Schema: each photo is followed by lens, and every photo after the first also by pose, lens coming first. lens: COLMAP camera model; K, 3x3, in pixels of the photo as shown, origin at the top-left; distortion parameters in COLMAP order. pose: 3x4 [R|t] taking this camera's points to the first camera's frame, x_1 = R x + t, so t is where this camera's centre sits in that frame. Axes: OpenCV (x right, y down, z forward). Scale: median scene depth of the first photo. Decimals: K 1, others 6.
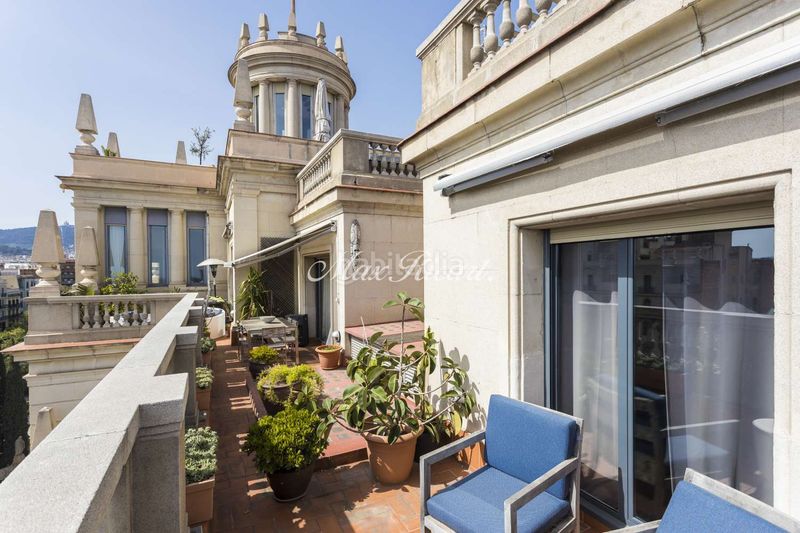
lens RADIAL K [[388.7, 0, 391.1], [0, 388.7, 276.3], [0, 0, 1]] dist [0.001468, 0.000668]
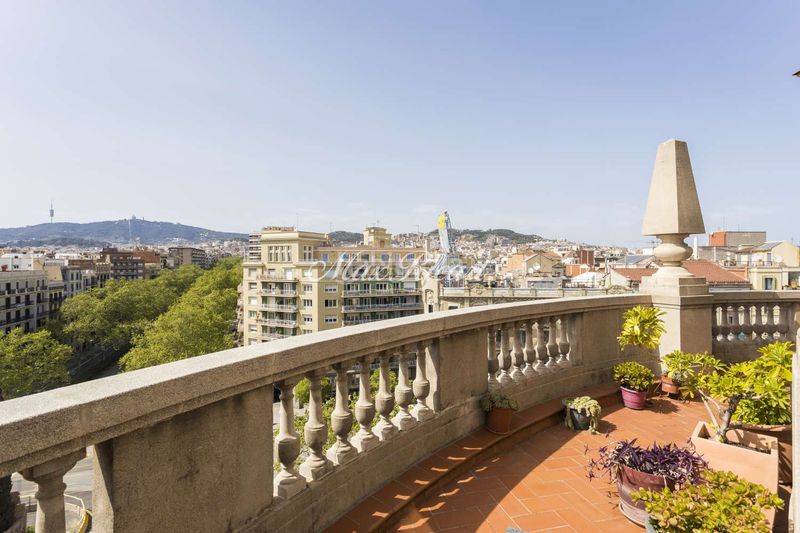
lens RADIAL K [[388.7, 0, 399.3], [0, 388.7, 264.0], [0, 0, 1]] dist [0.001468, 0.000668]
pose [[0.995245, 0.000408, -0.097406, -0.773378], [-0.001162, 0.999970, -0.007681, -0.012294], [0.097400, 0.007758, 0.995215, 1.664527]]
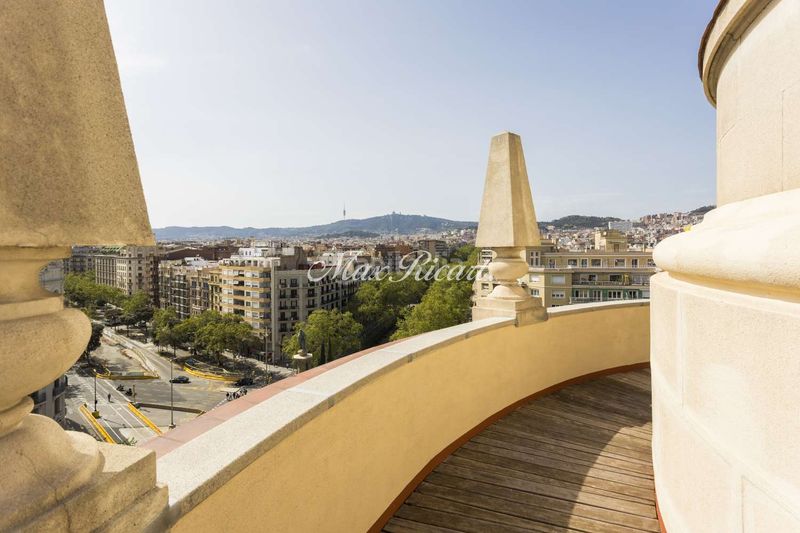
lens RADIAL K [[377.3, 0, 402.4], [0, 377.3, 253.2], [0, 0, 1]] dist [-0.000611, 0.002534]
pose [[0.781411, 0.002791, -0.624010, -0.595593], [-0.000847, 0.999994, 0.003412, -0.362050], [0.624016, -0.002138, 0.781409, 1.301155]]
